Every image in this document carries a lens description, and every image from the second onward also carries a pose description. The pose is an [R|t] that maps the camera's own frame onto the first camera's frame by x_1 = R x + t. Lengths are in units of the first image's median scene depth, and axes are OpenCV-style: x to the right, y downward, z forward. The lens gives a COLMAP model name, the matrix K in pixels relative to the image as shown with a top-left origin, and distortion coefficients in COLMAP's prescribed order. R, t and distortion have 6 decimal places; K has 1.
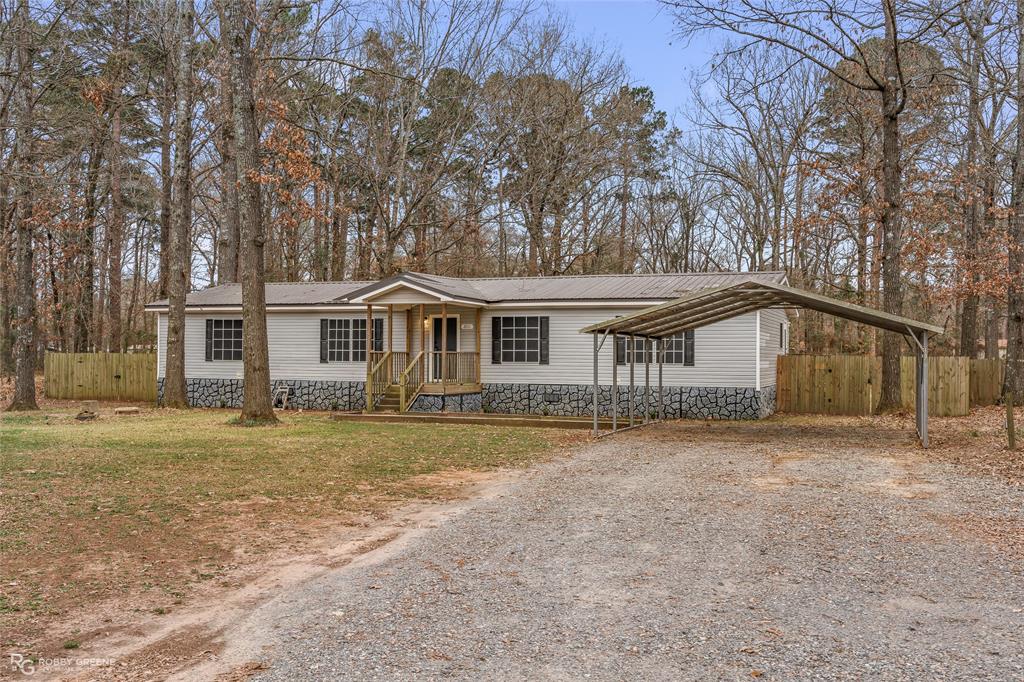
lens RADIAL K [[1003.8, 0, 510.3], [0, 1003.8, 342.9], [0, 0, 1]] dist [-0.015862, 0.000000]
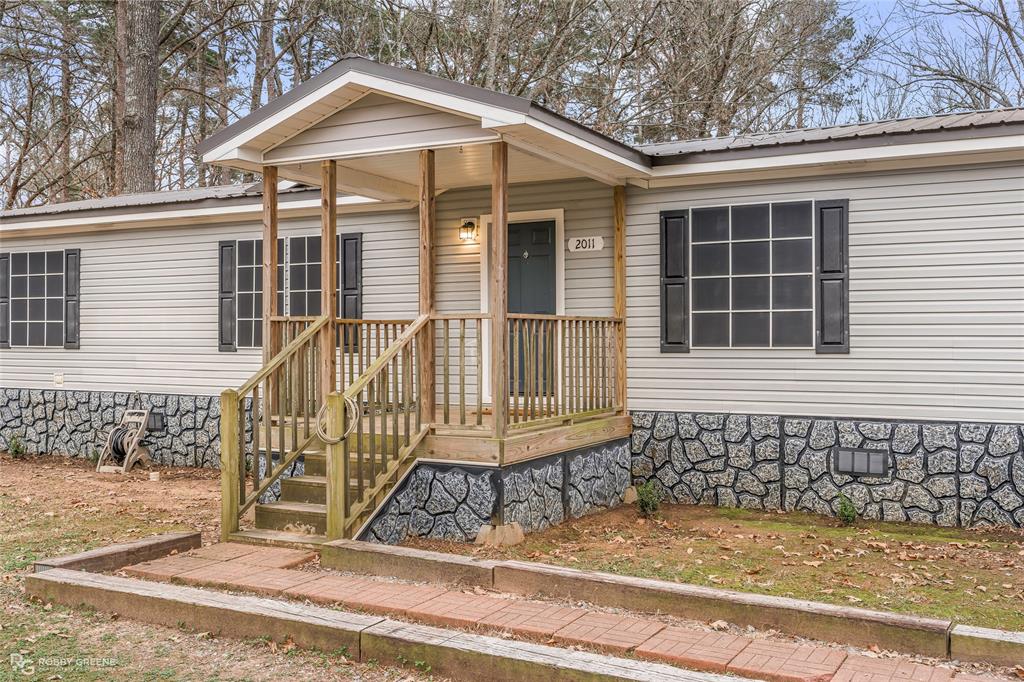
lens RADIAL K [[1003.8, 0, 507.5], [0, 1003.8, 341.2], [0, 0, 1]] dist [-0.015862, 0.000000]
pose [[0.990820, -0.007672, -0.134968, -0.023810], [0.010072, 0.999803, 0.017105, 0.010833], [0.134811, -0.018307, 0.990702, 0.662341]]
